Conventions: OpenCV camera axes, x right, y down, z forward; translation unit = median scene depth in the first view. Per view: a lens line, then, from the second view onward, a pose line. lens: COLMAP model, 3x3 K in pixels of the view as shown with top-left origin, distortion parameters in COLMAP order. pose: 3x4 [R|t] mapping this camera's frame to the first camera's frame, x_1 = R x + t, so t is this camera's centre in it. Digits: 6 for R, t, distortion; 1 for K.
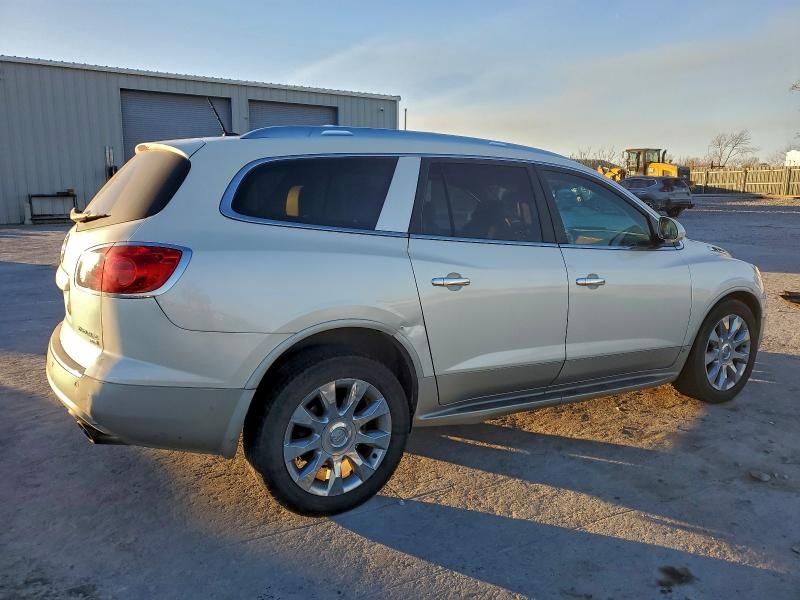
lens RADIAL K [[644.4, 0, 400.0], [0, 644.4, 300.0], [0, 0, 1]] dist [-0.000910, 0.000680]
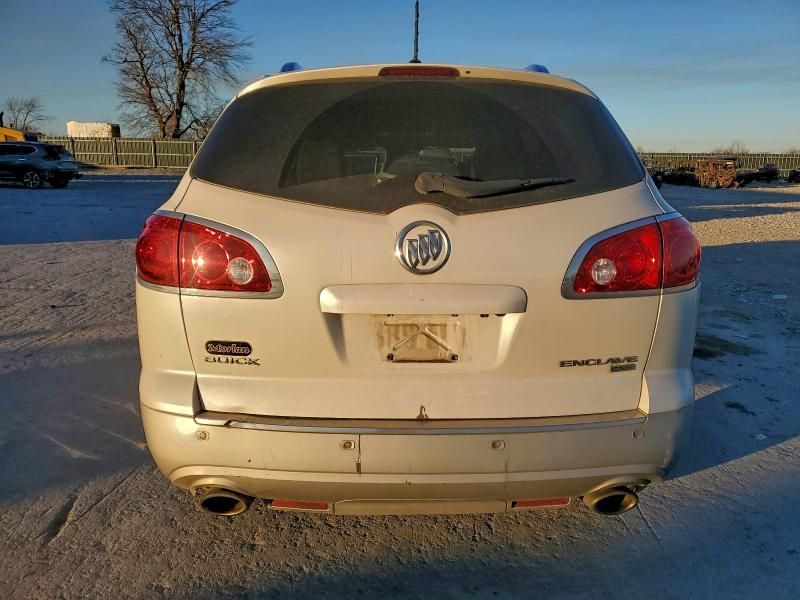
lens RADIAL K [[644.4, 0, 400.0], [0, 644.4, 300.0], [0, 0, 1]] dist [-0.000910, 0.000680]
pose [[0.459688, -0.169466, 0.871762, -0.158152], [0.129475, 0.983925, 0.122997, -0.017357], [-0.878592, 0.056331, 0.474240, 0.117350]]
